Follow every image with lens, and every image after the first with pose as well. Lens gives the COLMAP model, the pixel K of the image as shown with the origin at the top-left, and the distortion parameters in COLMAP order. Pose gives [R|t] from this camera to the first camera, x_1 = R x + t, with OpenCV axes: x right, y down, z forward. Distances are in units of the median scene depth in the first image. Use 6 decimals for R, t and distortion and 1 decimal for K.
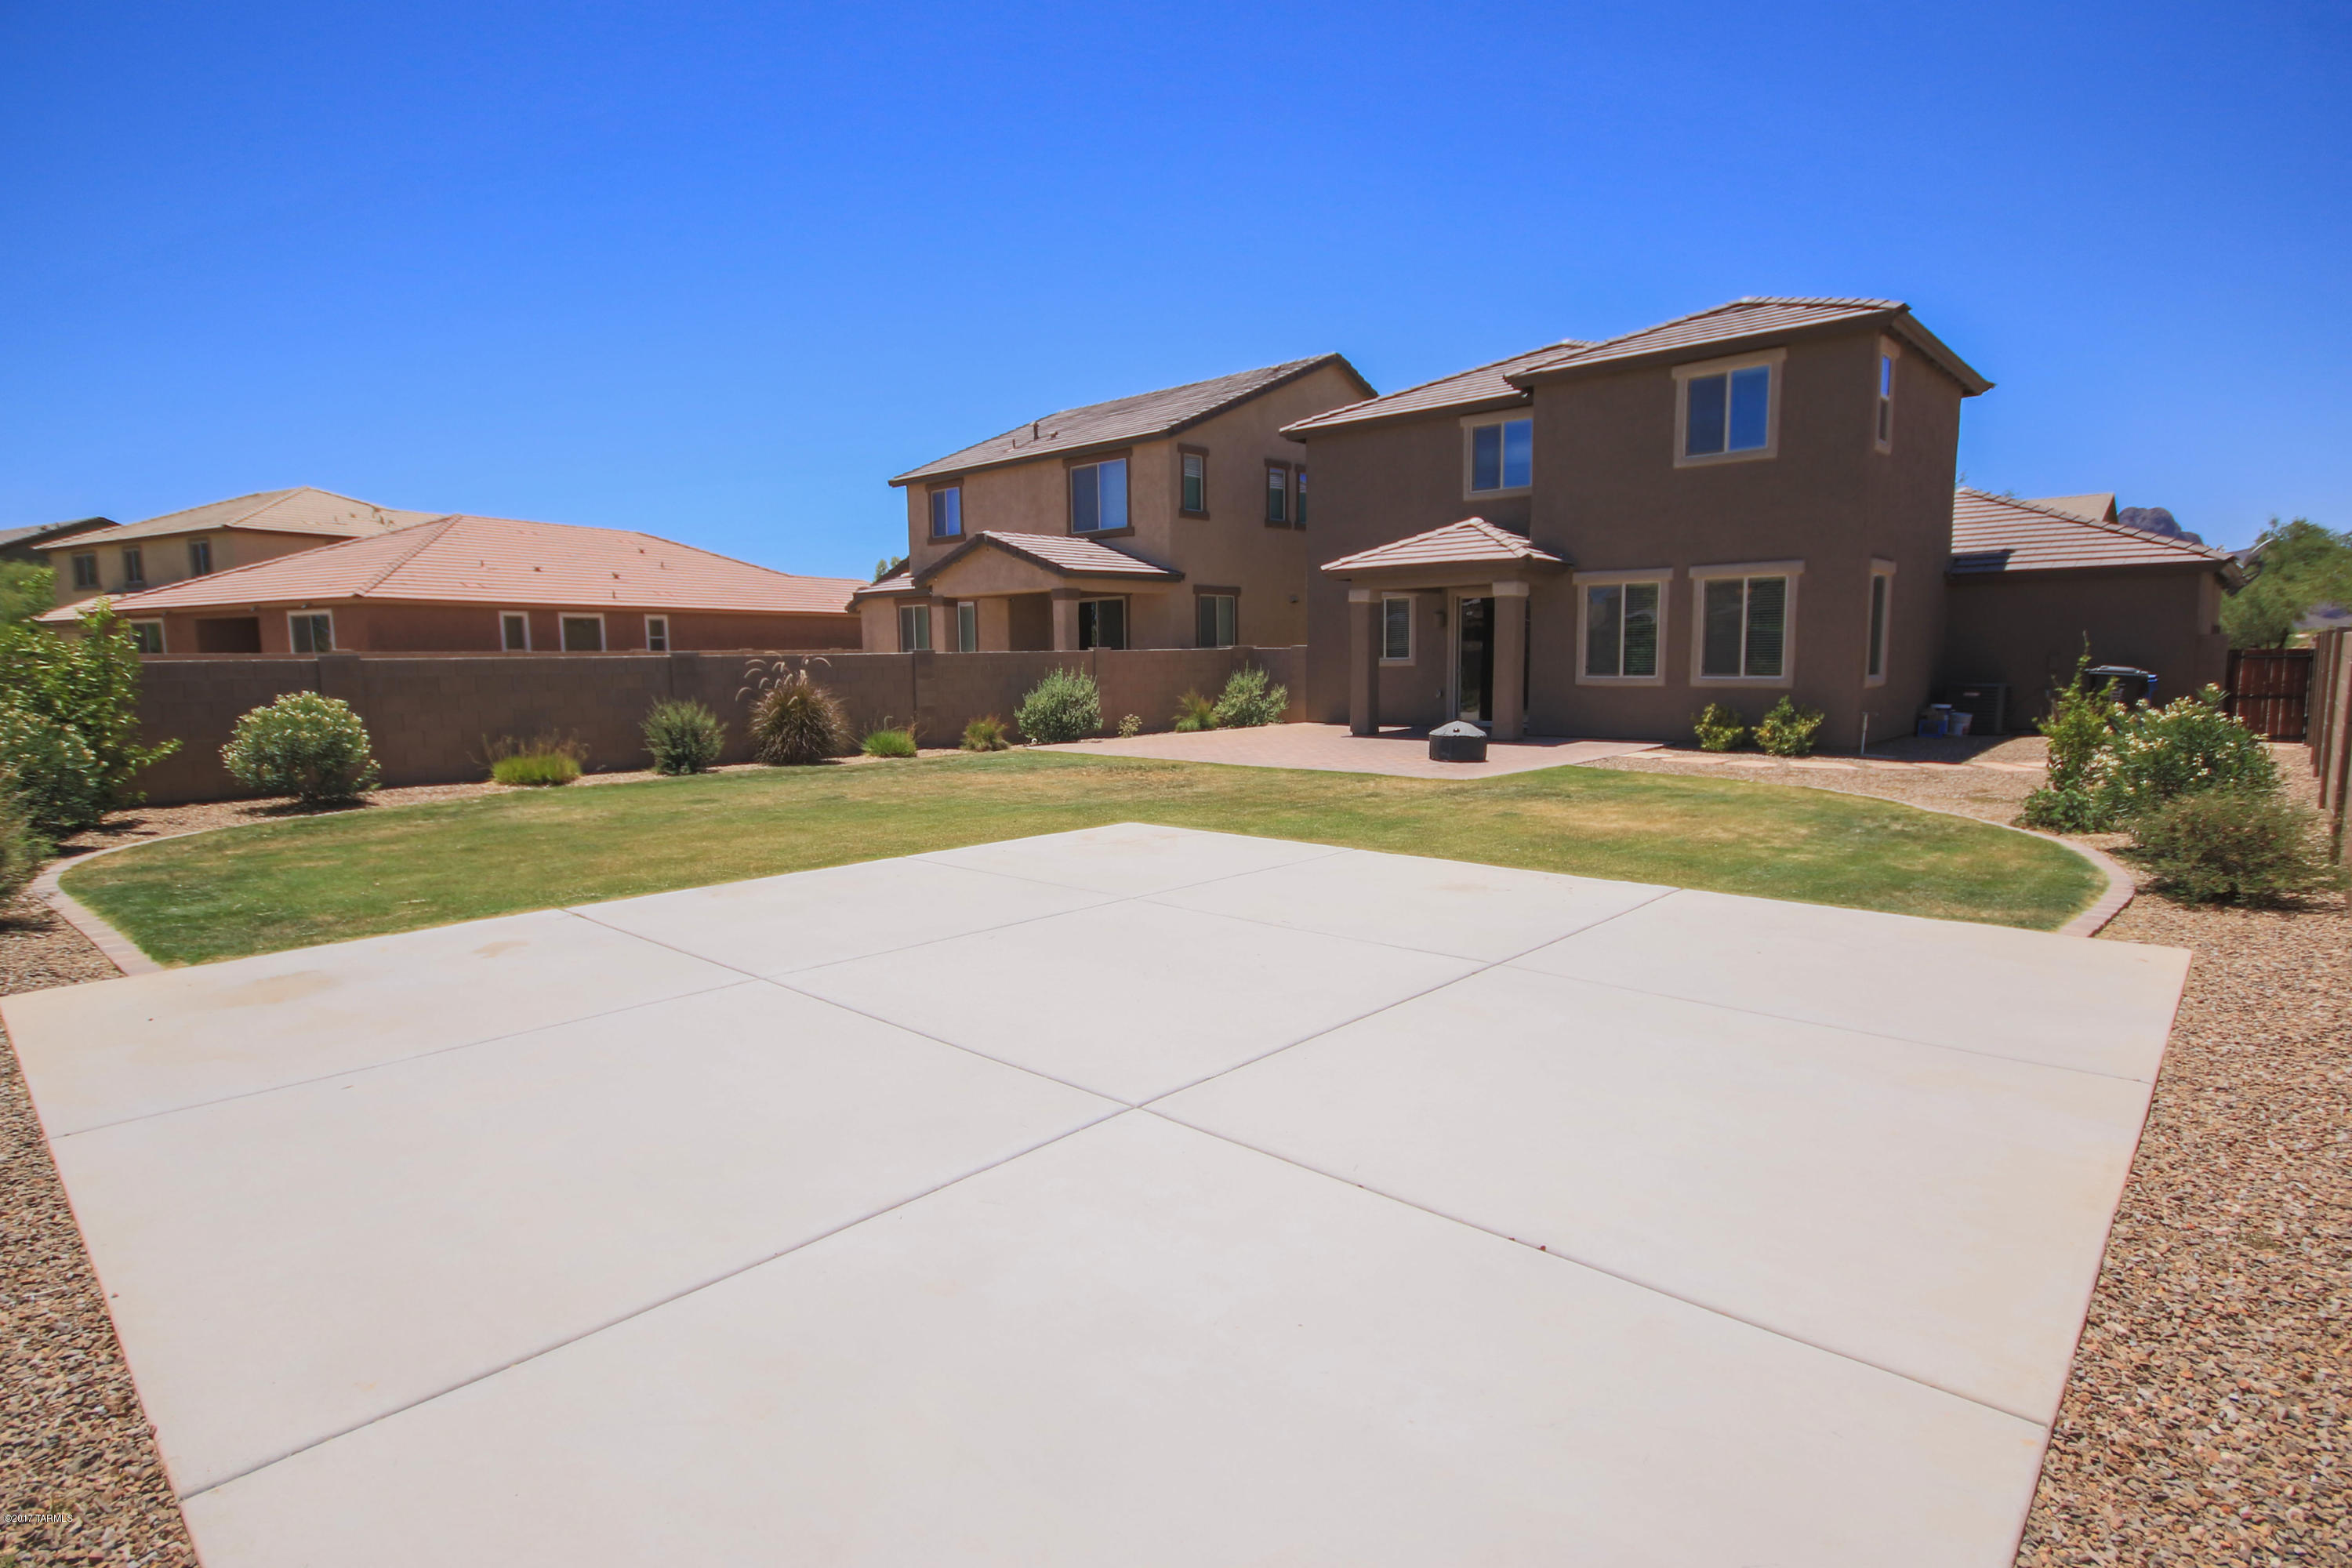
lens RADIAL K [[1208.3, 0, 1173.7], [0, 1208.3, 789.4], [0, 0, 1]] dist [-0.002141, 0.000994]
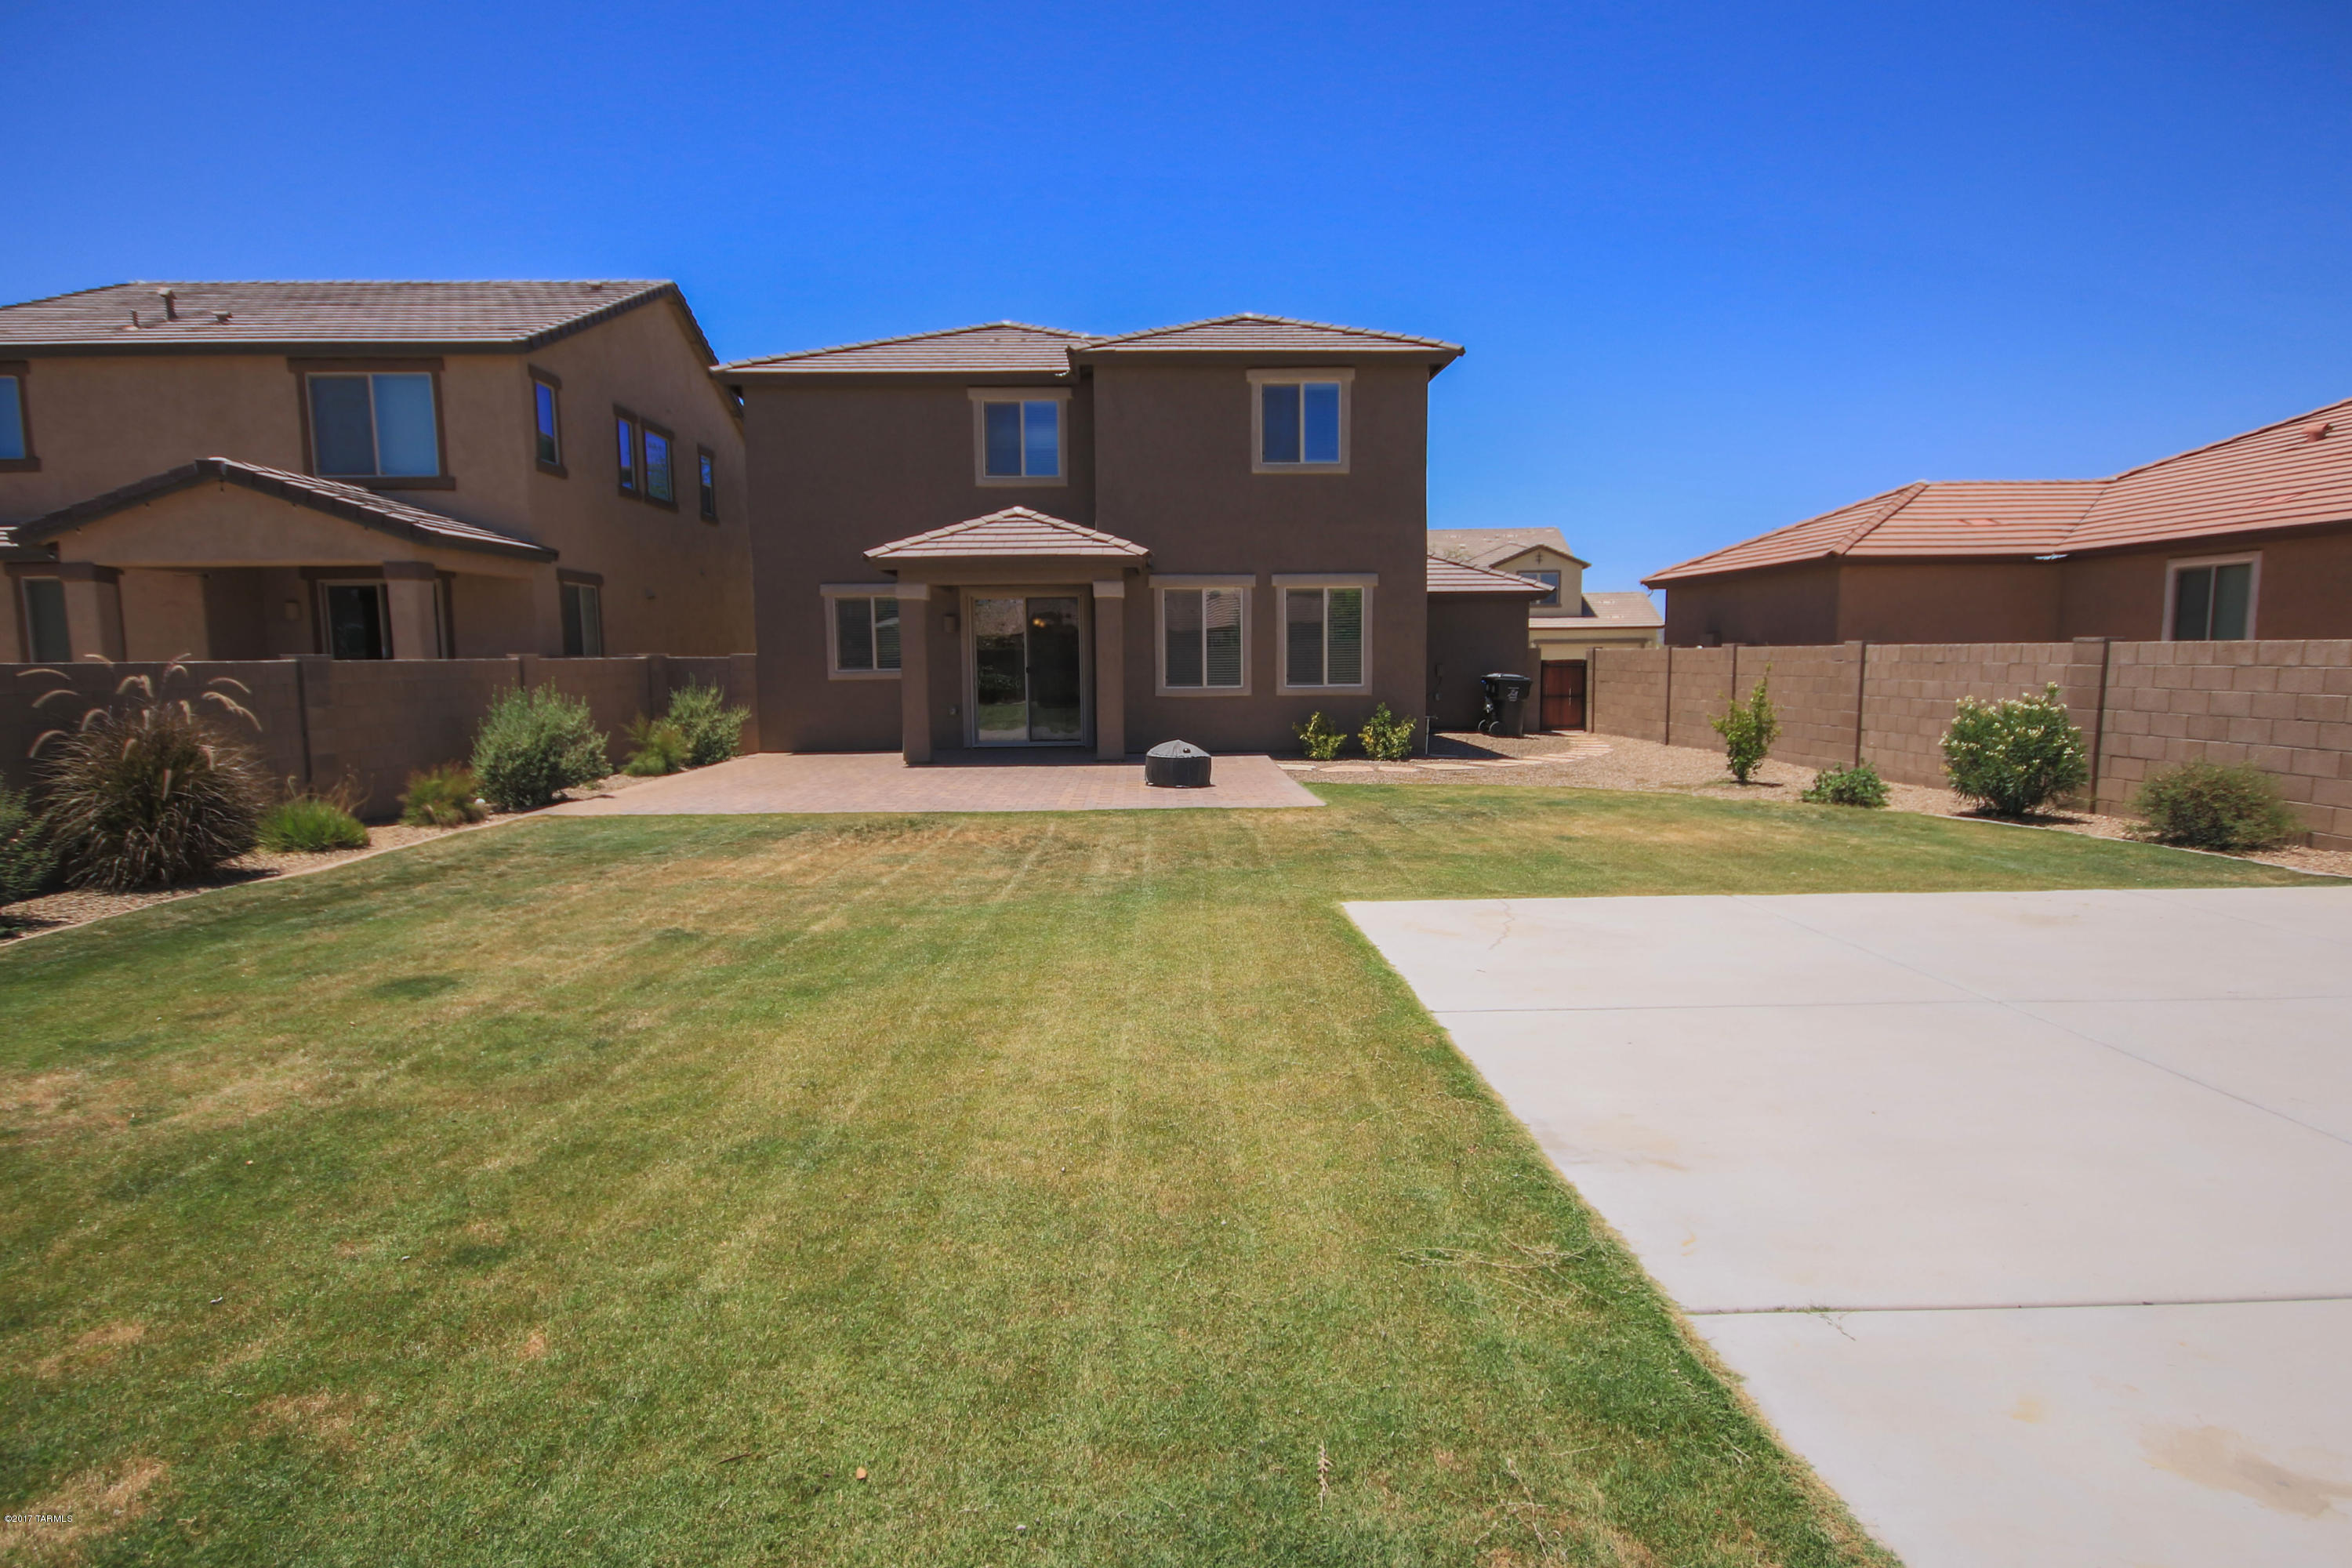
lens RADIAL K [[1251.5, 0, 1176.0], [0, 1251.5, 784.0], [0, 0, 1]] dist [-0.002801, 0.001137]
pose [[0.709848, -0.066769, 0.701183, -0.327272], [0.081154, 0.996620, 0.012745, -0.030389], [-0.699664, 0.047857, 0.712867, 0.304980]]
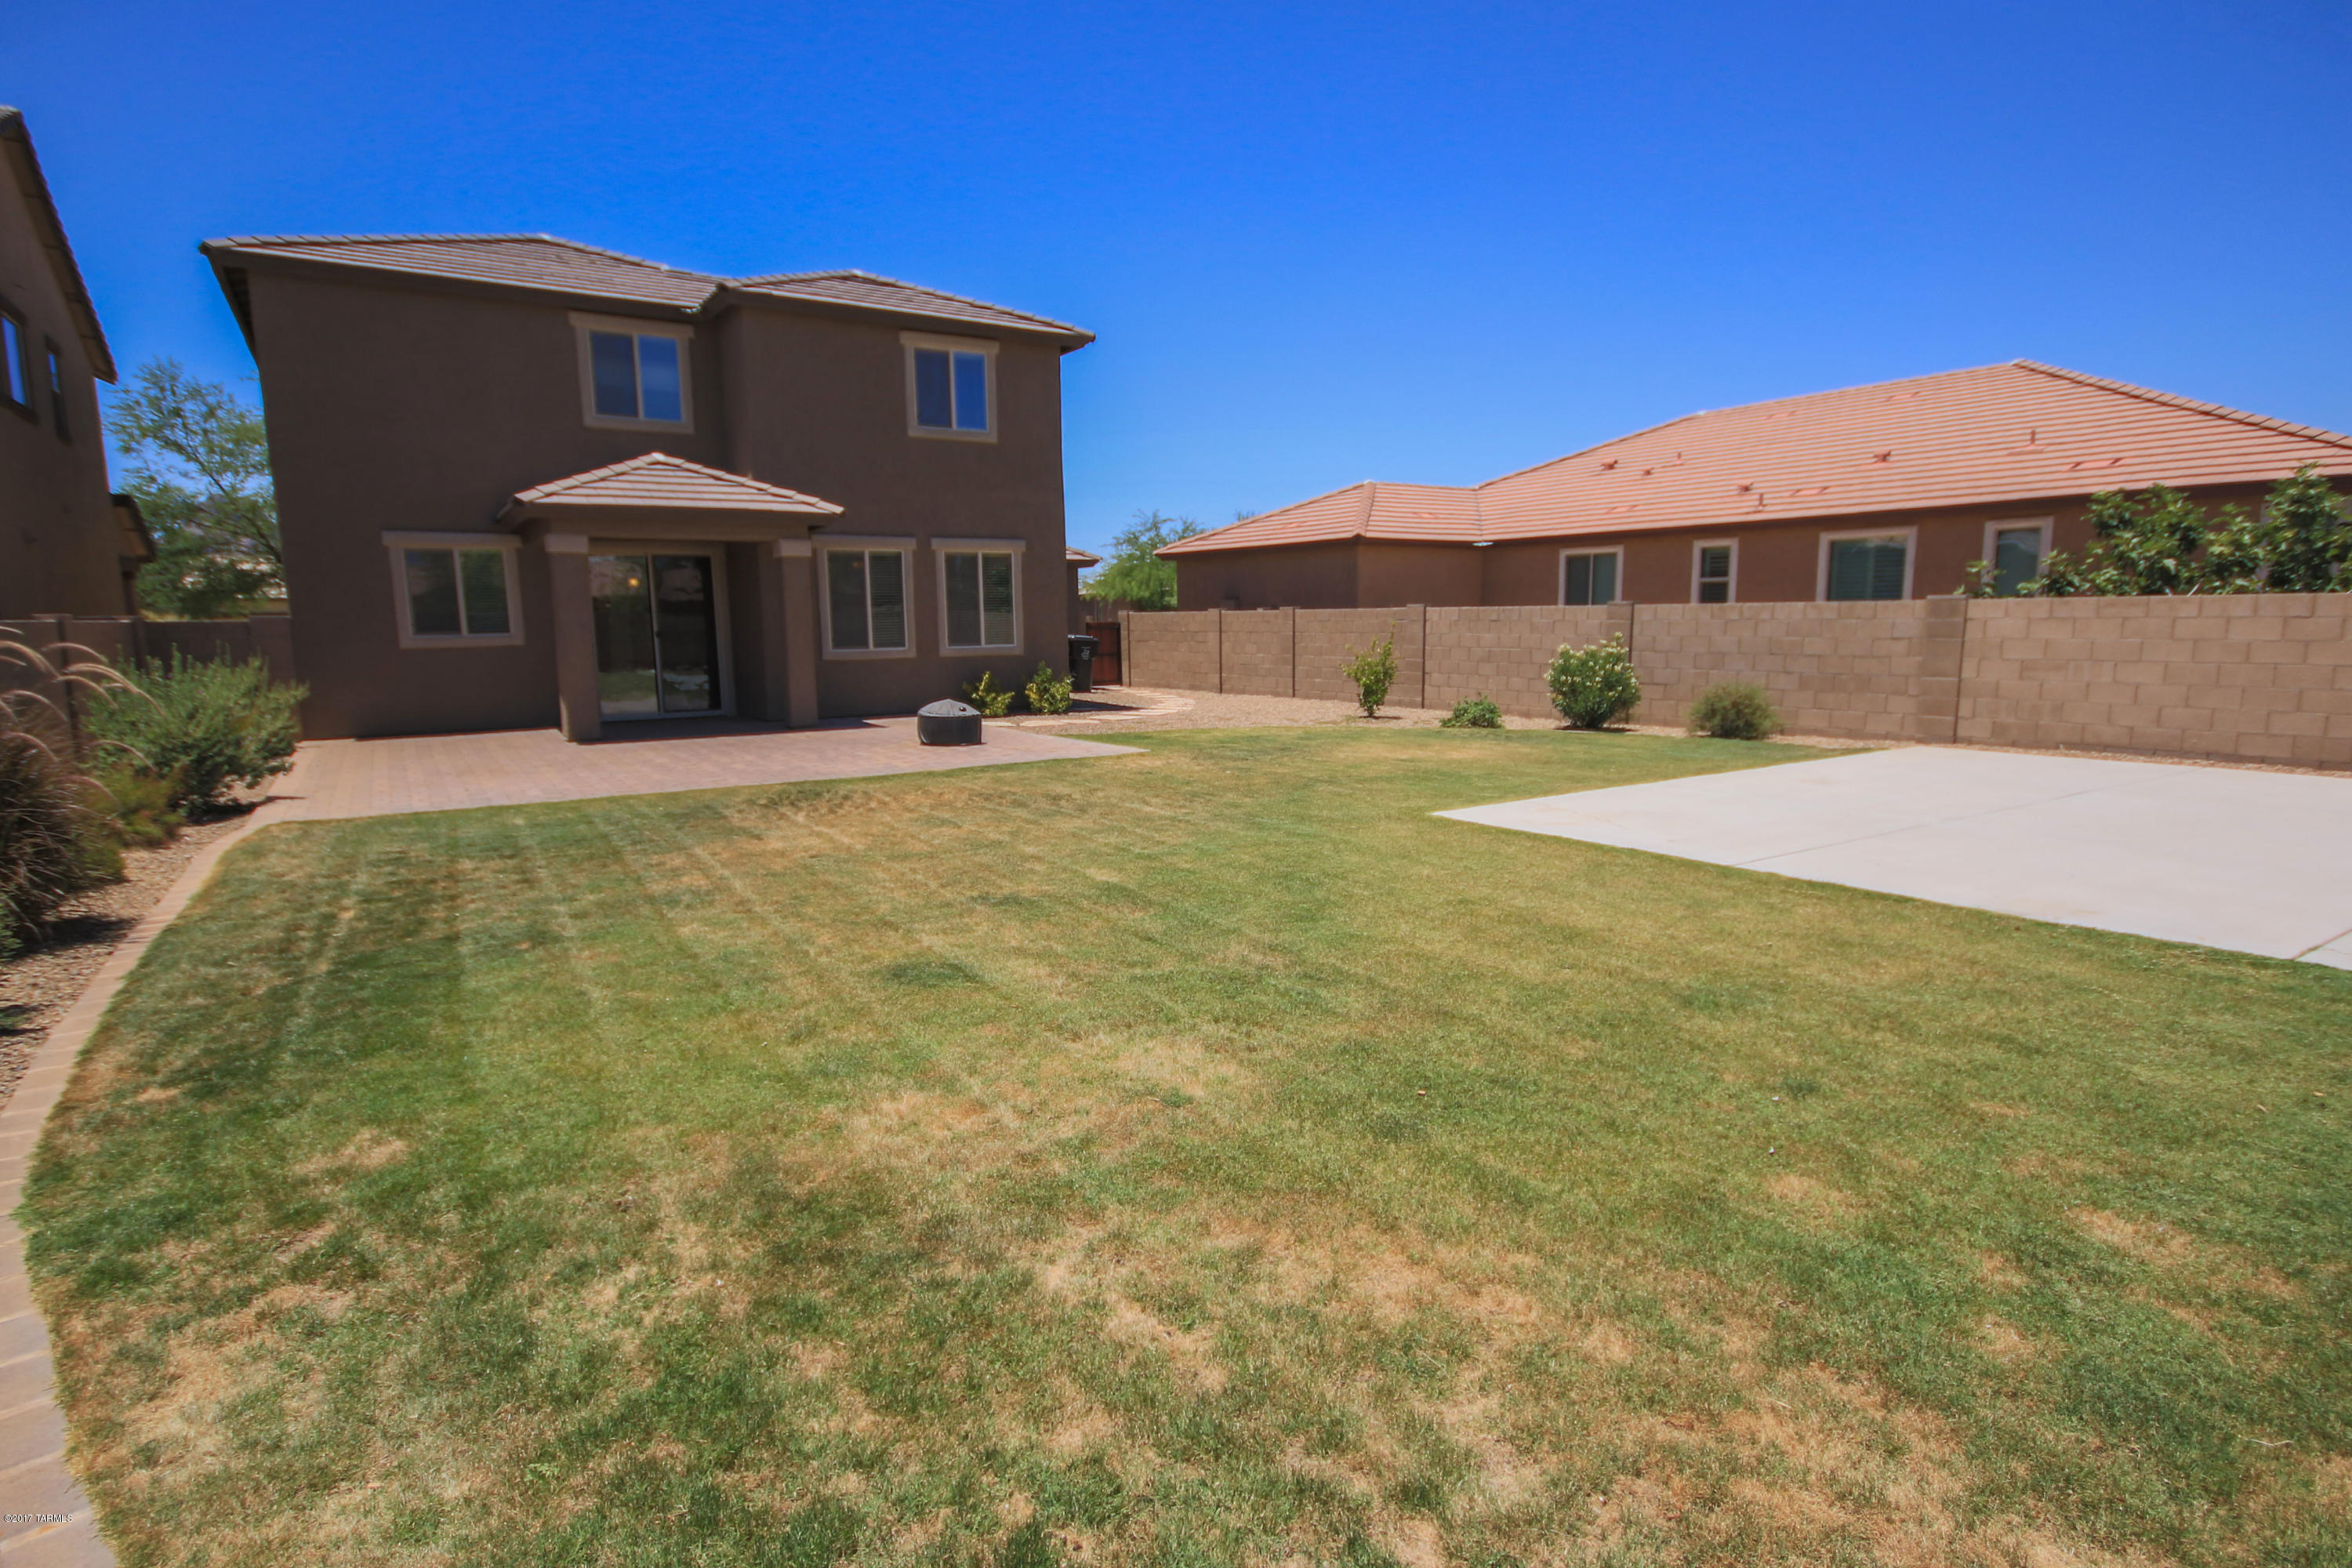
lens RADIAL K [[1208.3, 0, 1173.7], [0, 1208.3, 789.4], [0, 0, 1]] dist [-0.002141, 0.000994]
pose [[0.231576, -0.128933, 0.964235, -0.480446], [0.119535, 0.987438, 0.103328, -0.052195], [-0.965445, 0.091332, 0.244079, 0.528693]]
